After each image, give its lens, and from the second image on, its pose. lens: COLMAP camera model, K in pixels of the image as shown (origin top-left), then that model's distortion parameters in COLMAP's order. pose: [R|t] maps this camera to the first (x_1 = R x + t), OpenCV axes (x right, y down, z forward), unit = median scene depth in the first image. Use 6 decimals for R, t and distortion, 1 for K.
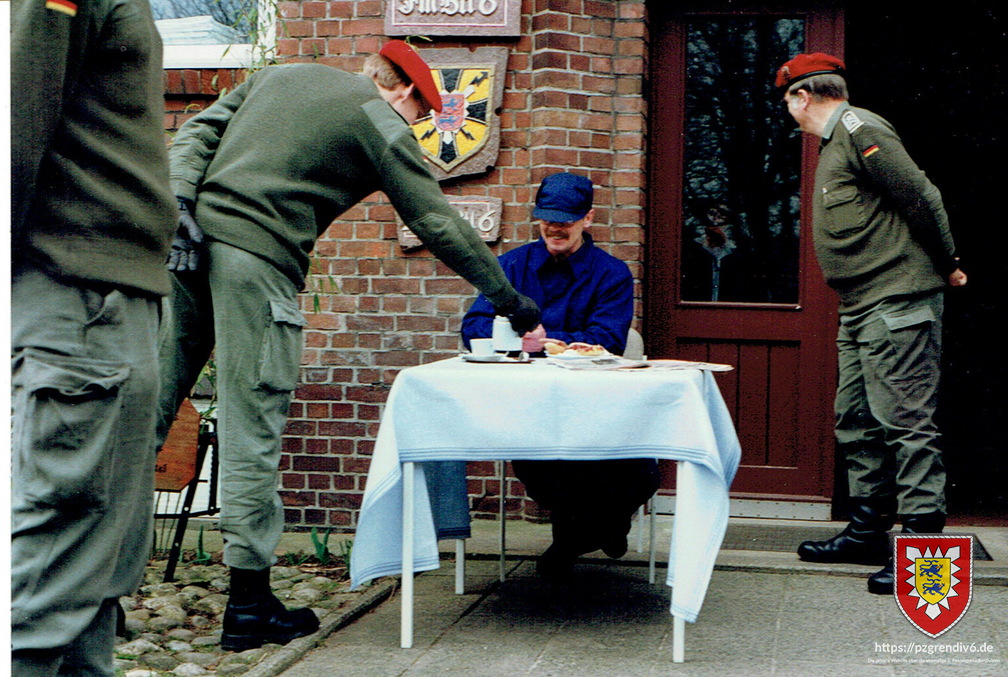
lens RADIAL K [[1652.7, 0, 507.5], [0, 1652.7, 335.3], [0, 0, 1]] dist [-0.016512, 0.000000]
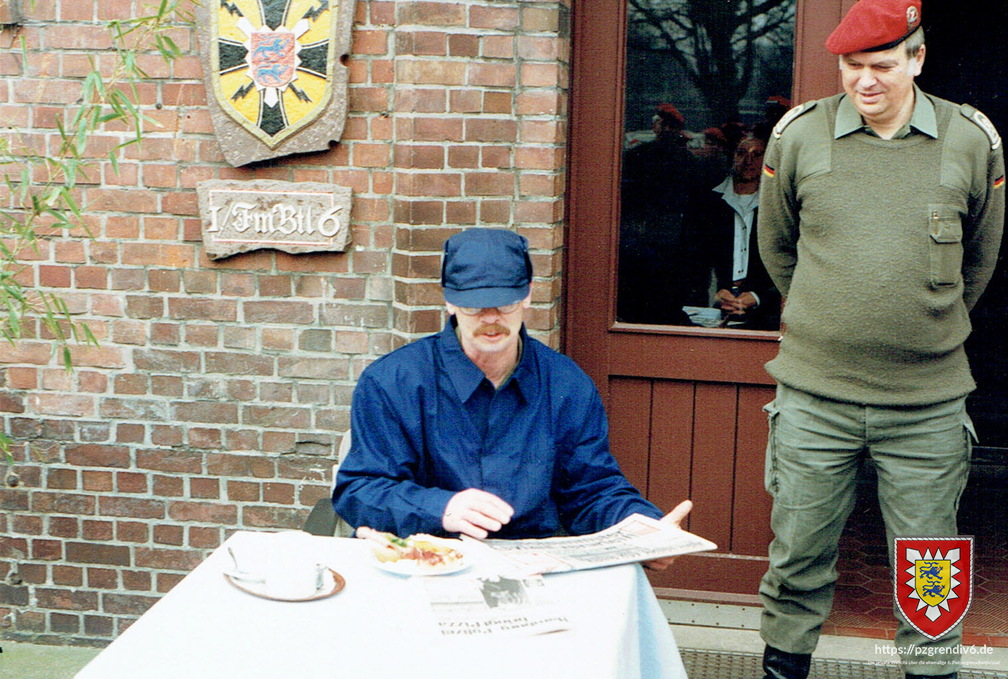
lens RADIAL K [[1652.7, 0, 499.6], [0, 1652.7, 342.3], [0, 0, 1]] dist [-0.016512, 0.000000]
pose [[0.999786, 0.001240, 0.020669, 0.042952], [-0.003784, 0.992331, 0.123547, -0.102806], [-0.020357, -0.123599, 0.992123, 0.310674]]
